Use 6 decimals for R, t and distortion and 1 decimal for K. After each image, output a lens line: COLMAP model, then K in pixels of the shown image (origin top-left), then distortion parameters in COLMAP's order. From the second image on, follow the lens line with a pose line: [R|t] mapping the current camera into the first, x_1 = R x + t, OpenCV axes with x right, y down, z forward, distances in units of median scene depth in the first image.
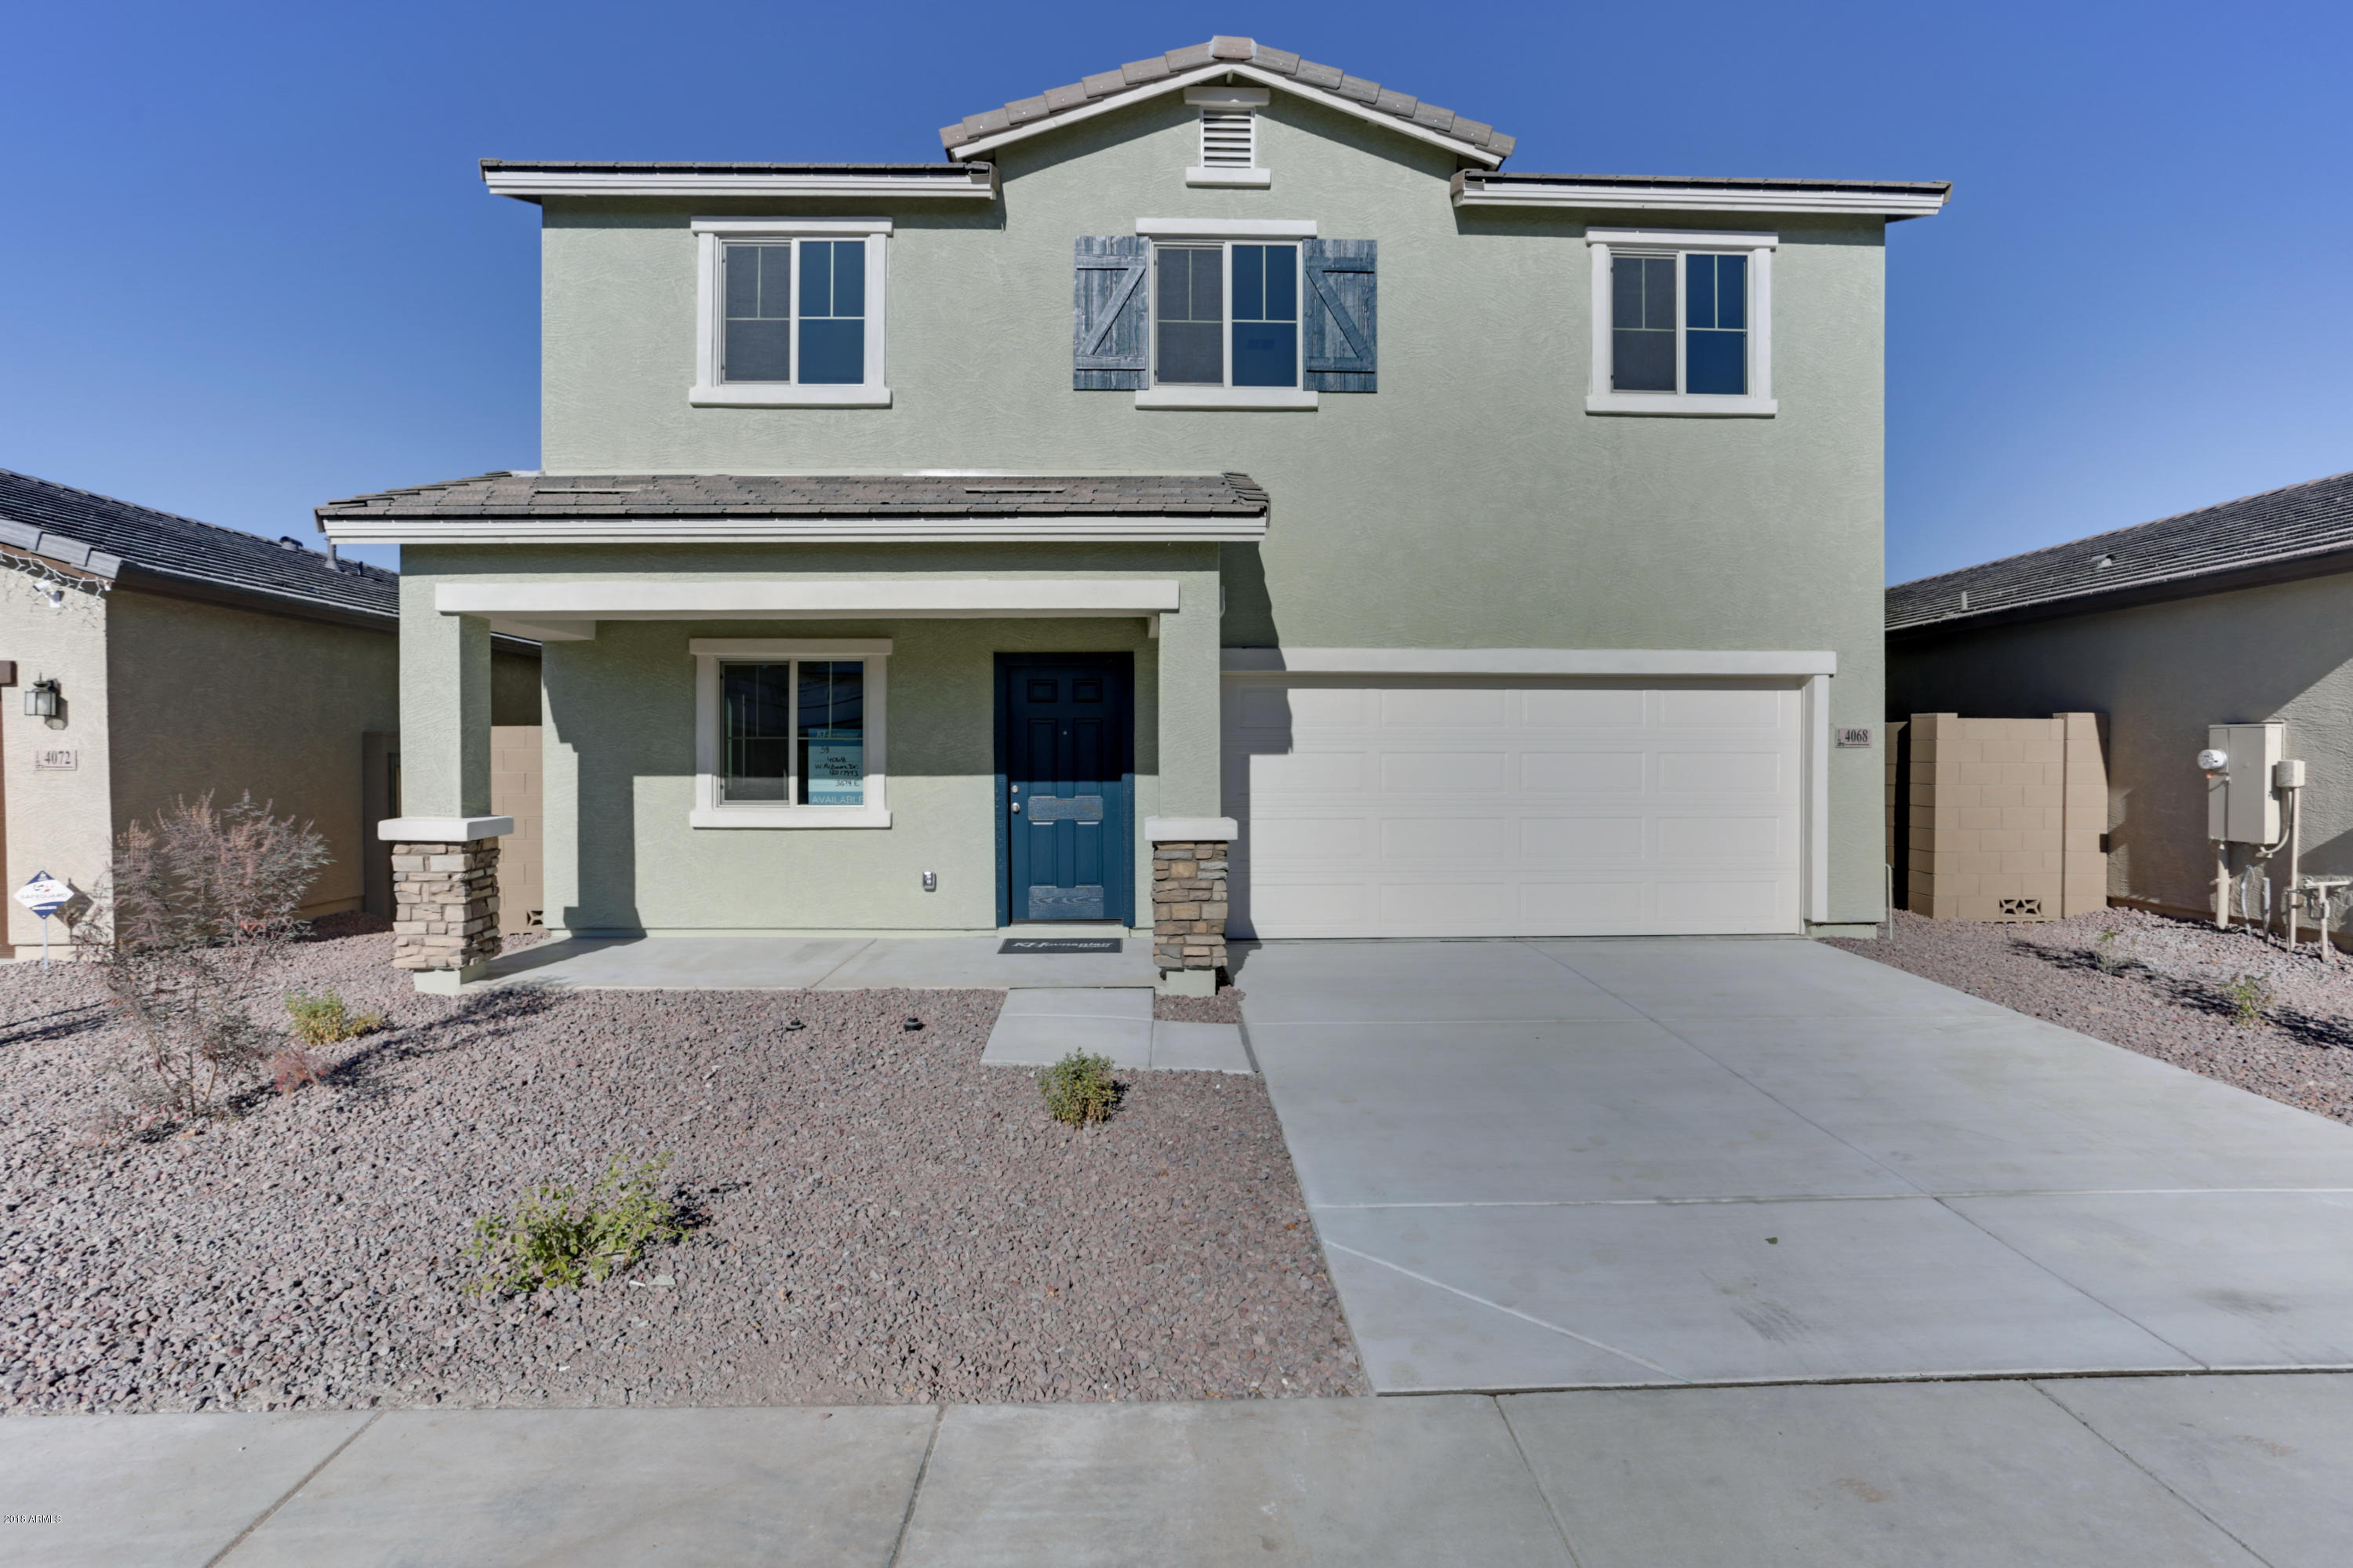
lens RADIAL K [[1216.0, 0, 1176.8], [0, 1216.0, 785.8], [0, 0, 1]] dist [-0.049636, 0.022741]
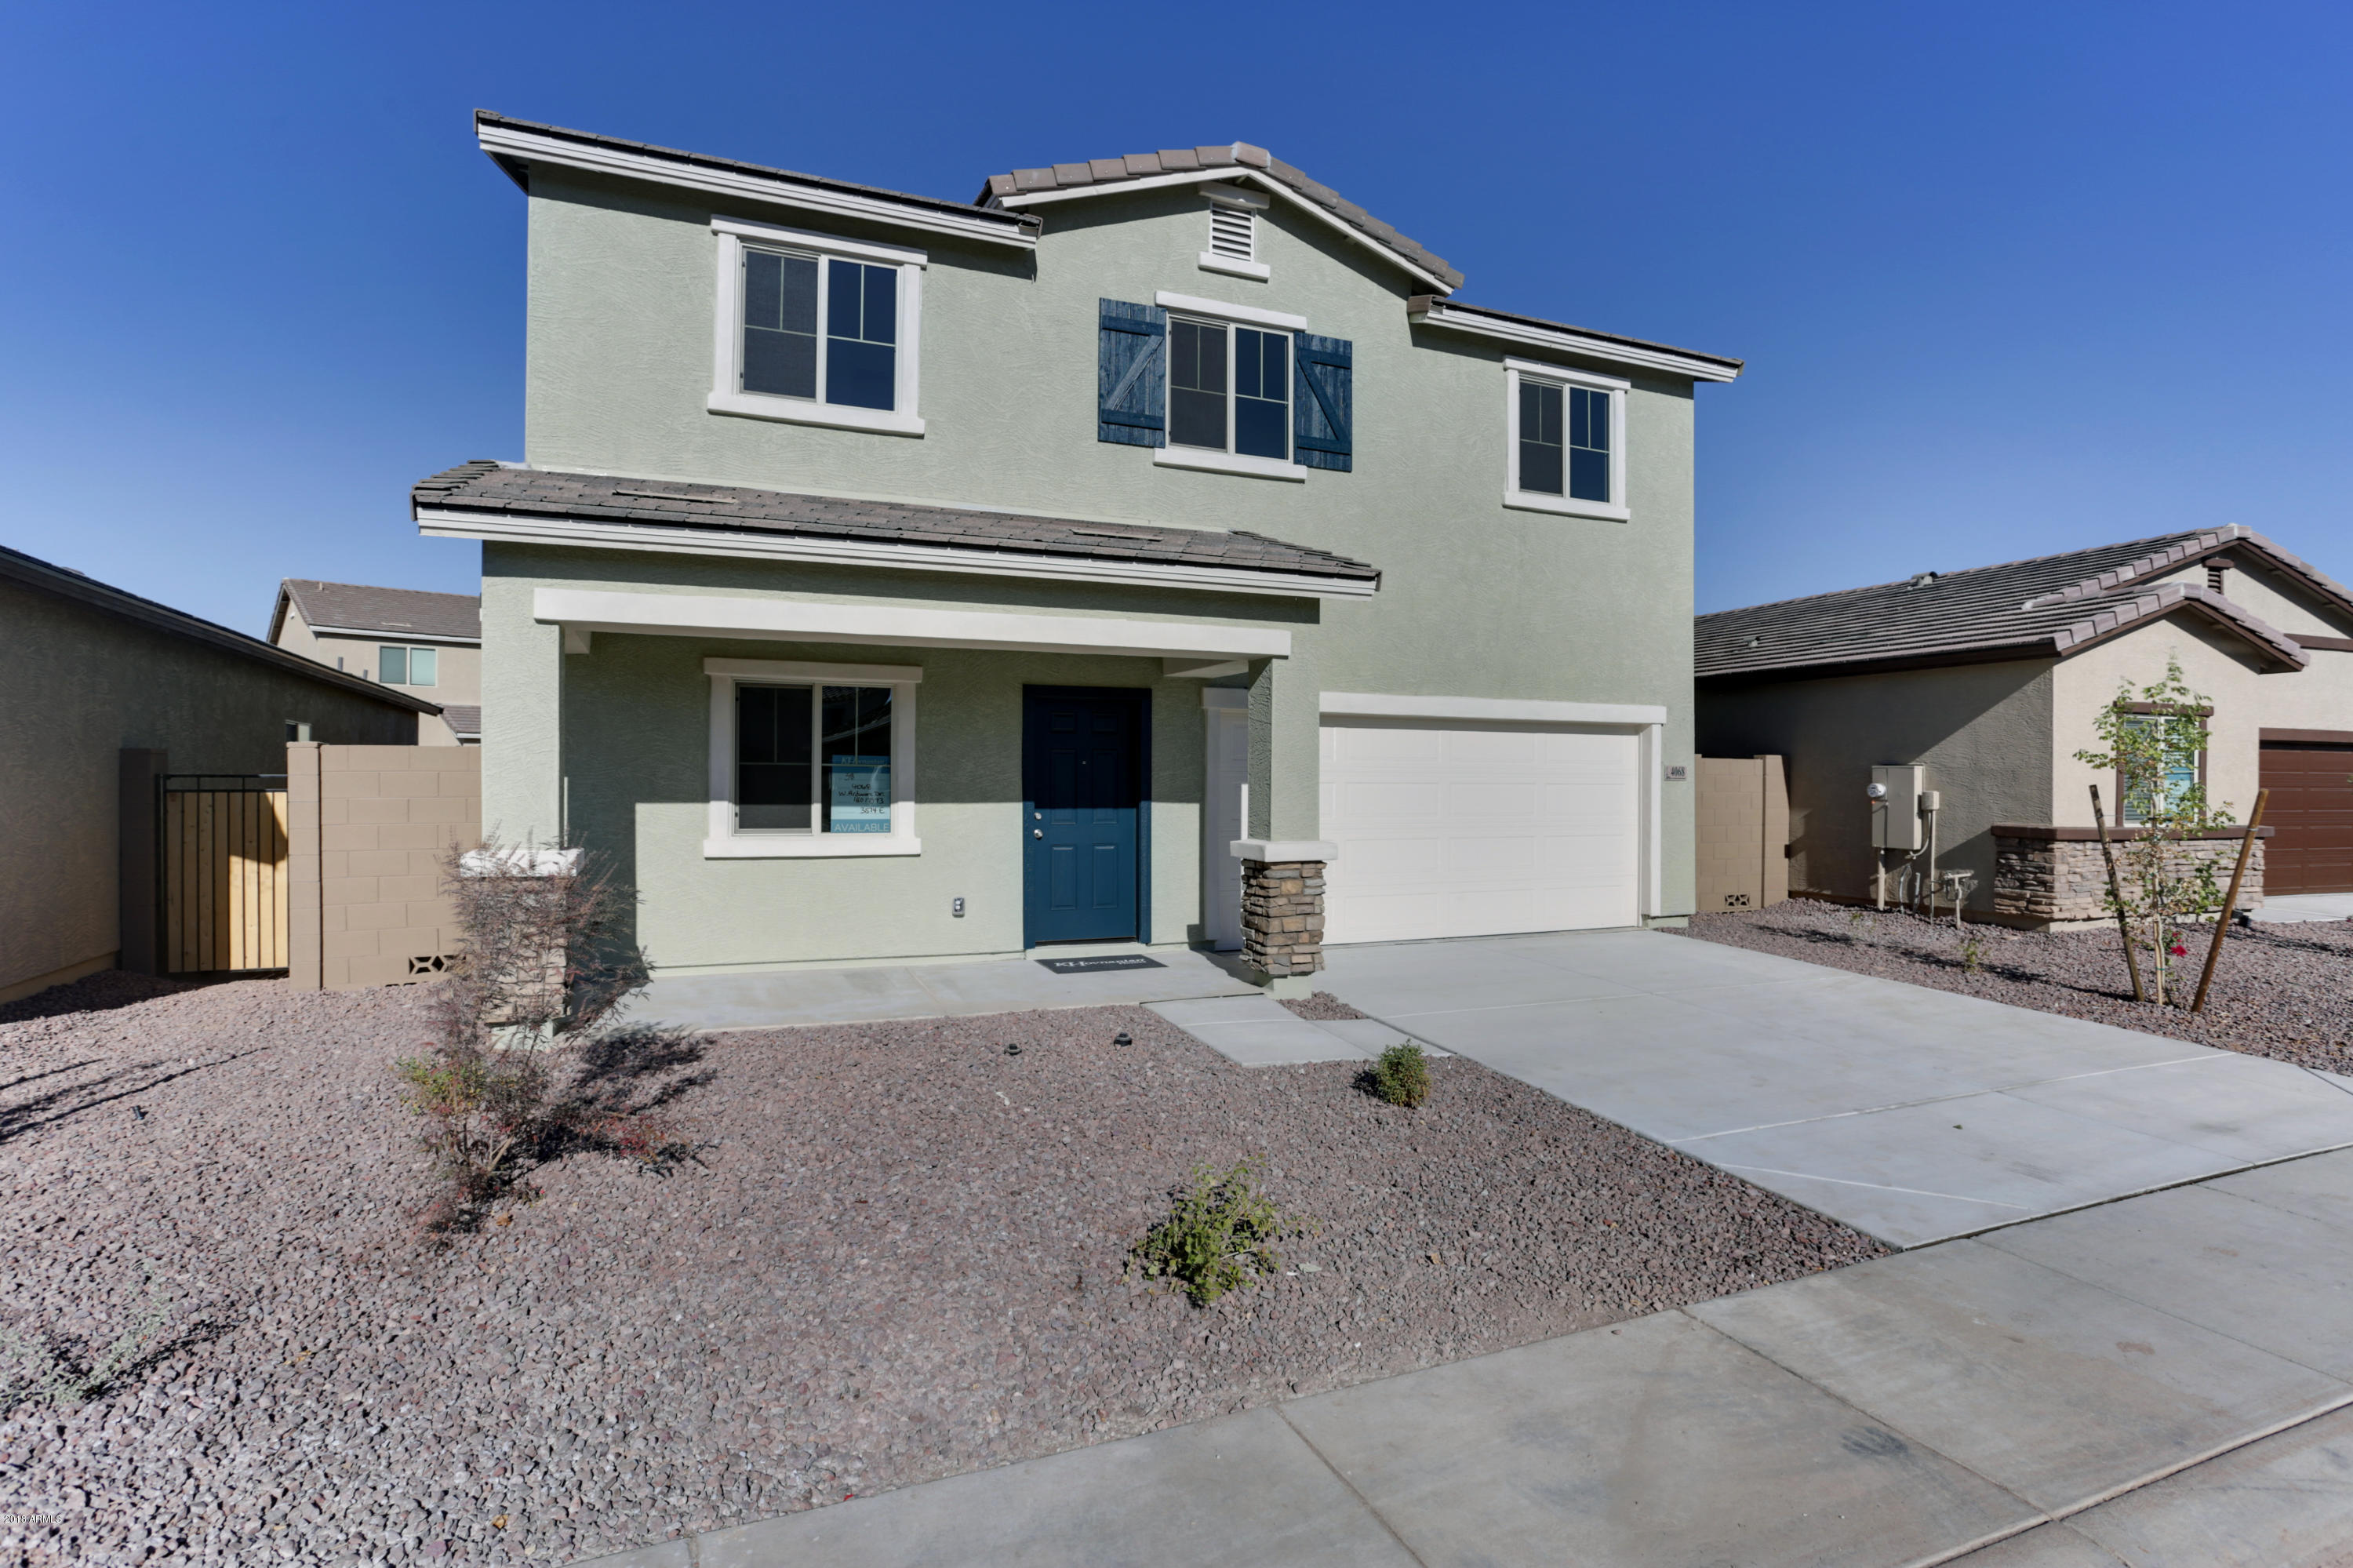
lens RADIAL K [[1216.0, 0, 1125.1], [0, 1216.0, 774.9], [0, 0, 1]] dist [-0.049636, 0.022741]
pose [[0.930014, 0.006676, 0.367464, -0.458531], [0.000778, 0.999797, -0.020133, -0.011640], [-0.367524, 0.019010, 0.929820, 0.004998]]
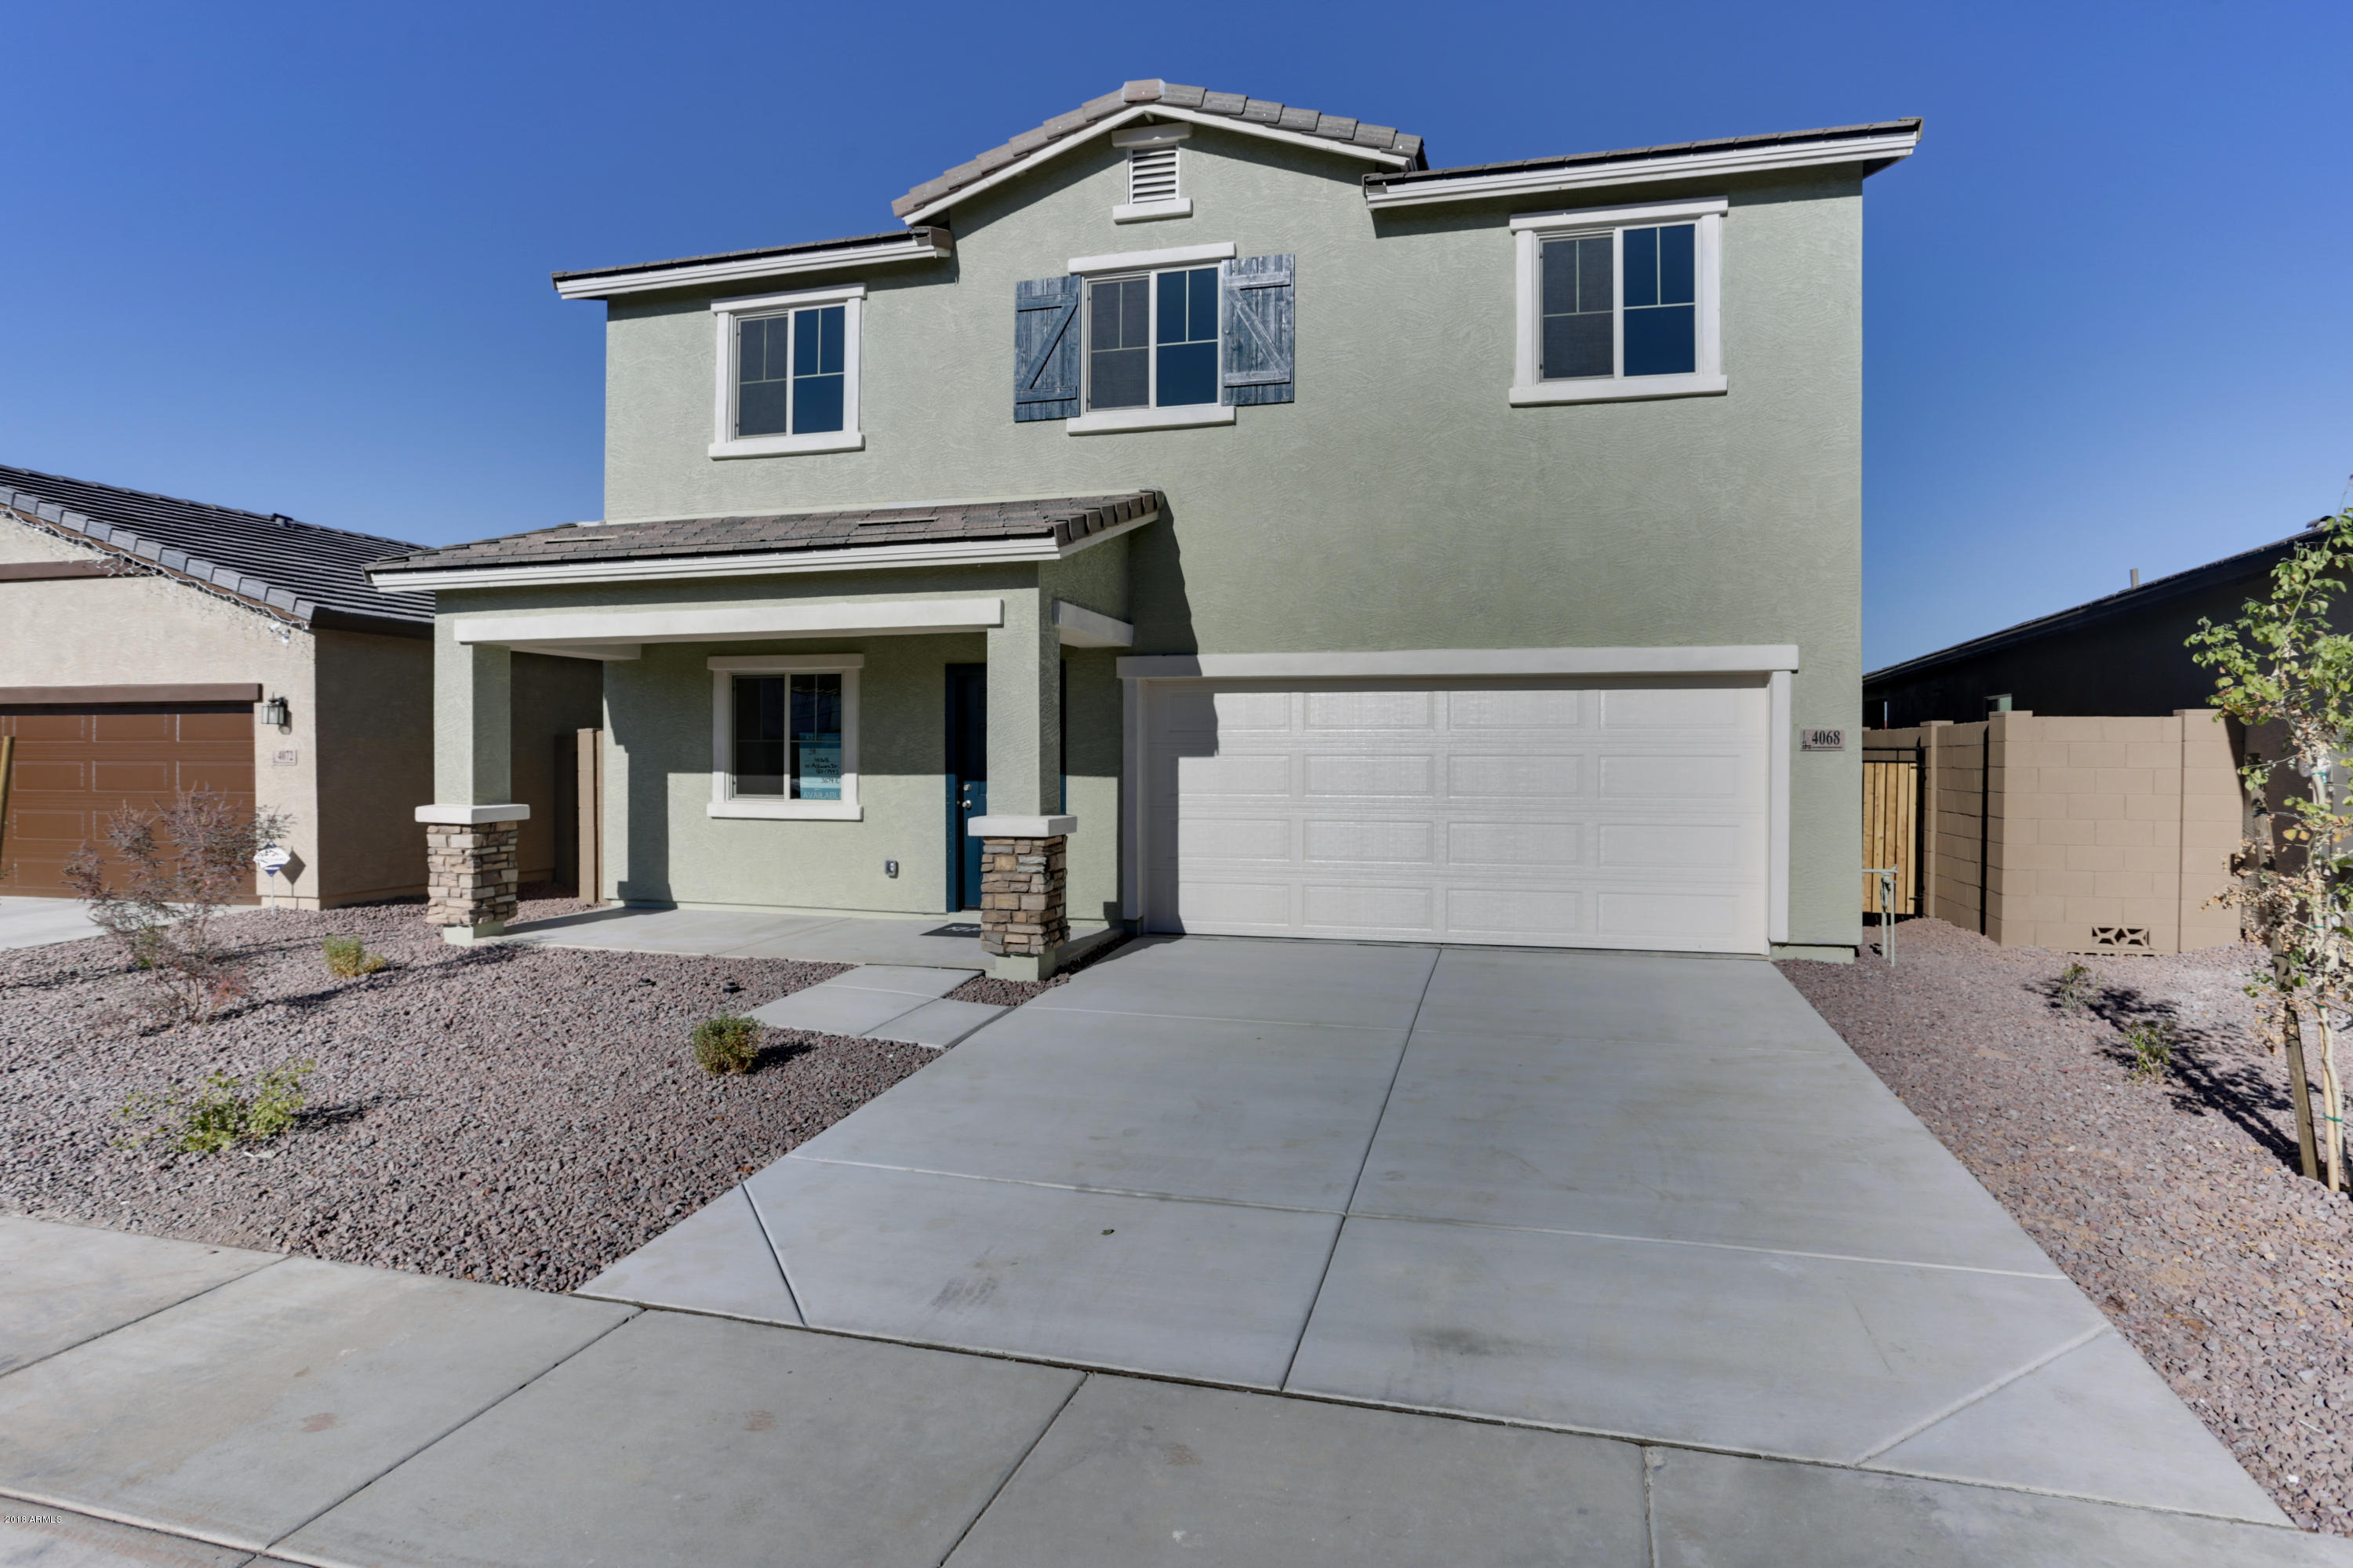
lens RADIAL K [[1216.0, 0, 1224.3], [0, 1216.0, 760.8], [0, 0, 1]] dist [-0.049636, 0.022741]
pose [[0.962172, 0.004099, -0.272411, 0.406899], [-0.009347, 0.999795, -0.017968, -0.003935], [0.272282, 0.019834, 0.962013, 0.007545]]
